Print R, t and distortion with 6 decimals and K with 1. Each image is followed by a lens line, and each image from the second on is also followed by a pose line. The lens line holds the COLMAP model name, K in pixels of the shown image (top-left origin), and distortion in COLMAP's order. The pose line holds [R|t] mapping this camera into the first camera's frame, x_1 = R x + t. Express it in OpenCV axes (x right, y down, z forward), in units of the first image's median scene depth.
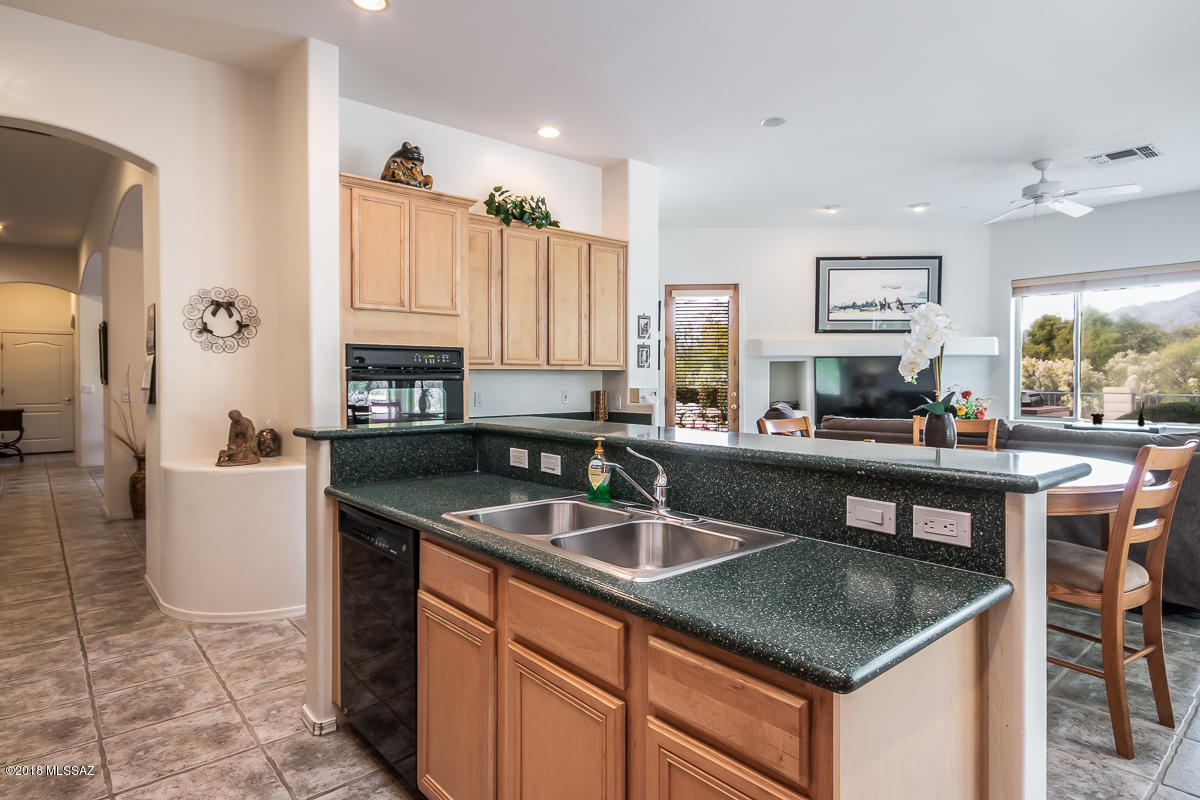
lens RADIAL K [[656.1, 0, 604.6], [0, 656.1, 388.4], [0, 0, 1]] dist [0.008546, 0.002937]
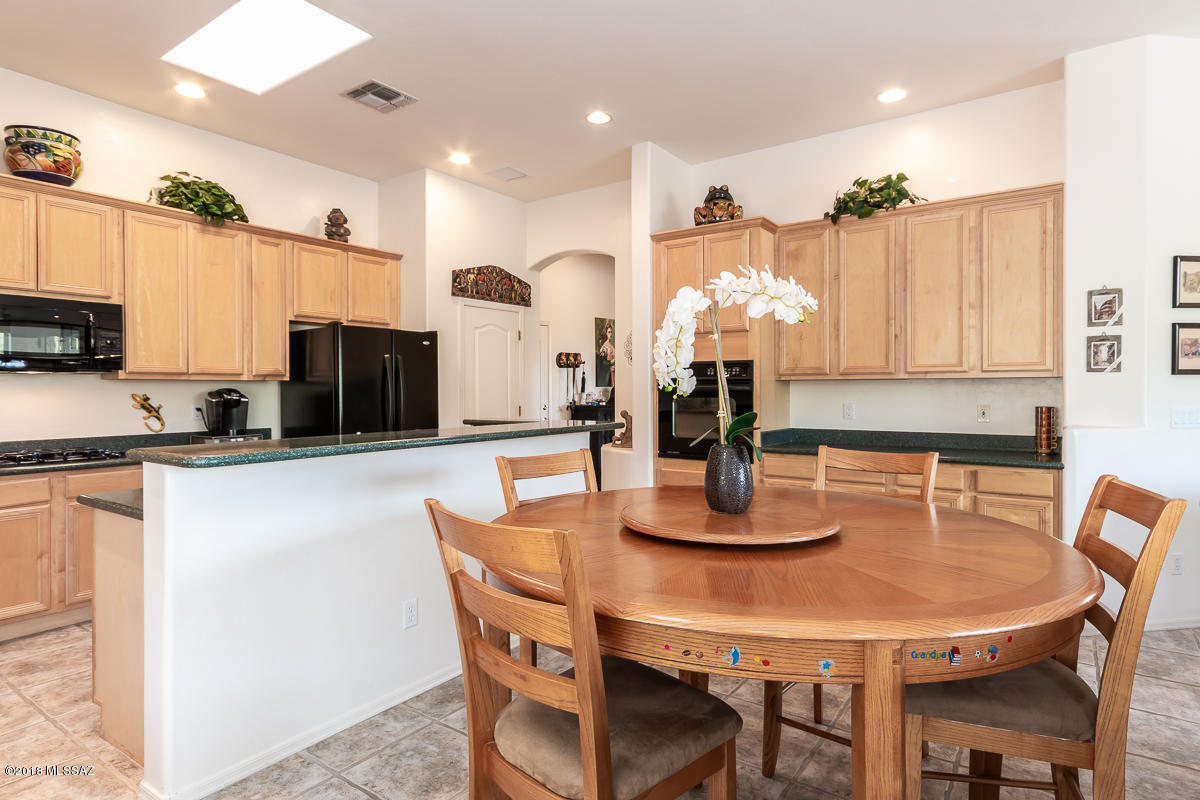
lens RADIAL K [[656.1, 0, 605.0], [0, 656.1, 396.2], [0, 0, 1]] dist [0.008546, 0.002937]
pose [[0.228407, 0.011544, -0.973497, 0.608302], [-0.013850, 0.999867, 0.008607, -0.008012], [0.973467, 0.011517, 0.228536, 0.423557]]
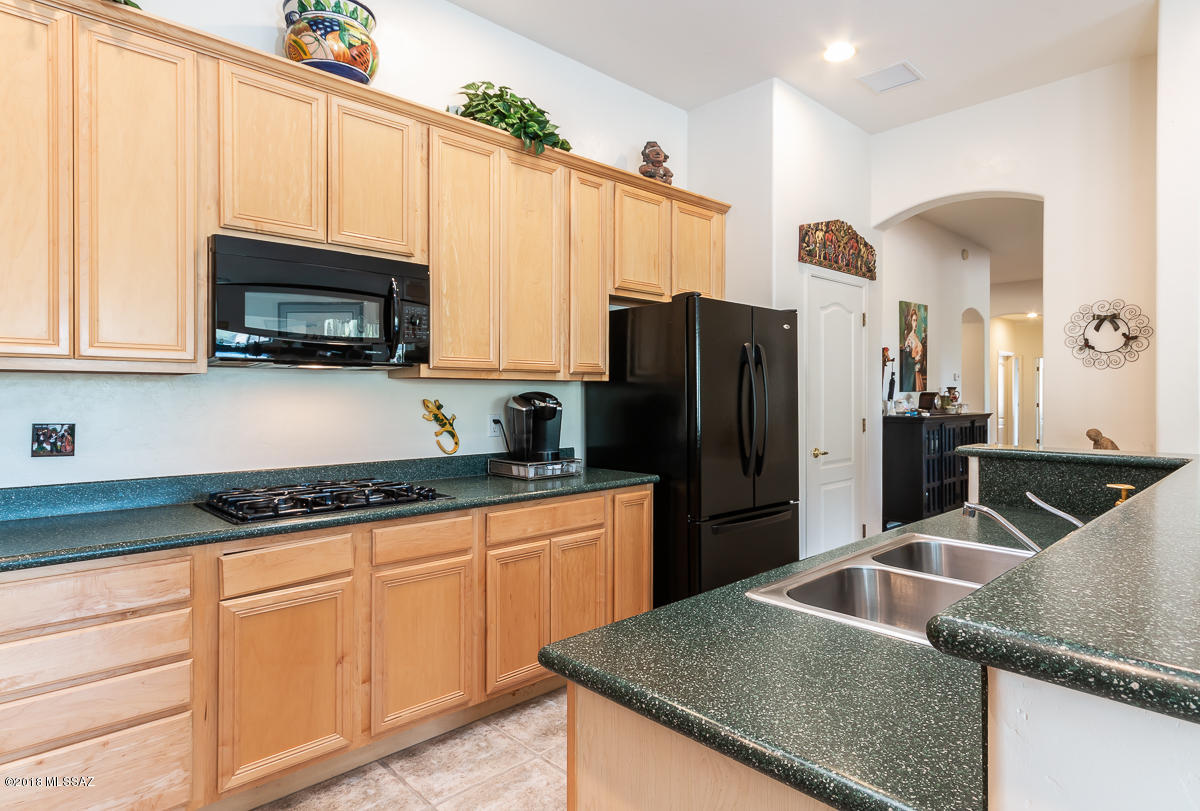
lens RADIAL K [[656.1, 0, 600.3], [0, 656.1, 400.1], [0, 0, 1]] dist [0.008546, 0.002937]
pose [[0.043156, 0.010374, -0.999014, 0.337642], [-0.018505, 0.999783, 0.009582, -0.004465], [0.998897, 0.018073, 0.043339, 0.229261]]
